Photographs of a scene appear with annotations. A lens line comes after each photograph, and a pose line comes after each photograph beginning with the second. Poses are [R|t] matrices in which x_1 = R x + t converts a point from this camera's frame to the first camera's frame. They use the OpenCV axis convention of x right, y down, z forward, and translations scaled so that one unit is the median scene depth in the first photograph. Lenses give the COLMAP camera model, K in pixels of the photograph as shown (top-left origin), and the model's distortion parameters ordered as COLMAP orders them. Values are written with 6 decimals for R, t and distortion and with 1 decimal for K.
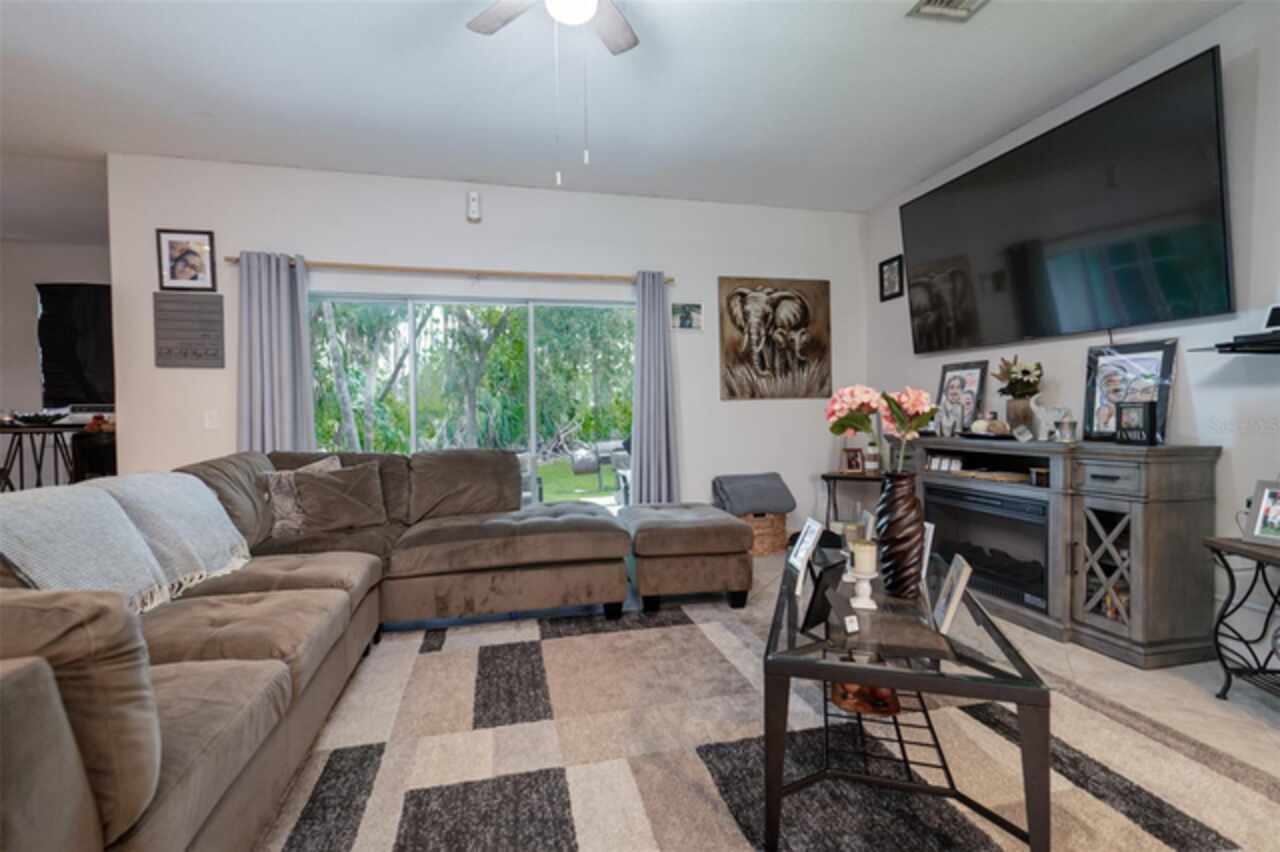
lens RADIAL K [[576.6, 0, 643.0], [0, 576.6, 425.7], [0, 0, 1]] dist [0.005734, 0.000790]
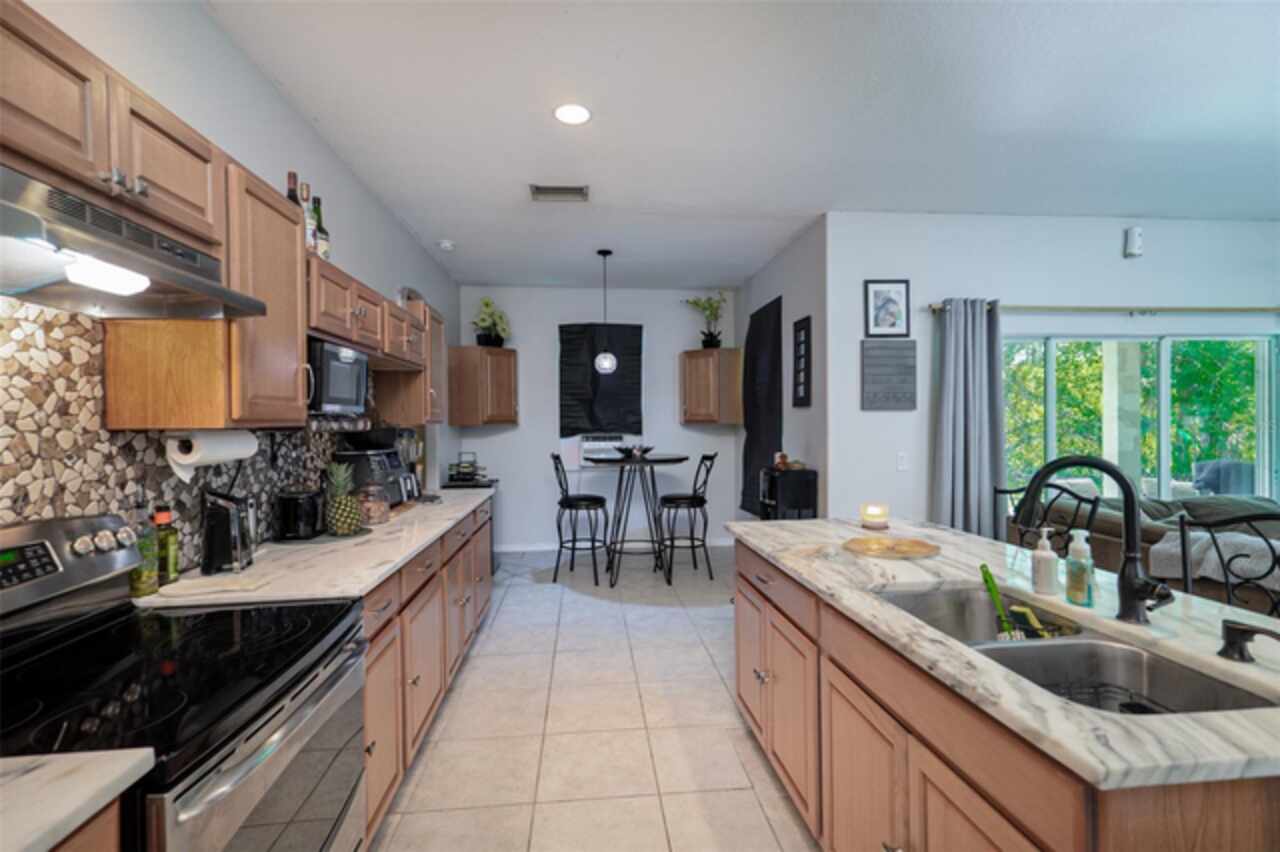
lens RADIAL K [[576.6, 0, 641.2], [0, 576.6, 425.2], [0, 0, 1]] dist [0.005734, 0.000790]
pose [[0.990026, -0.000159, -0.140887, -1.075360], [-0.003050, 0.999741, -0.022561, -0.049661], [0.140854, 0.022766, 0.989769, -0.089195]]
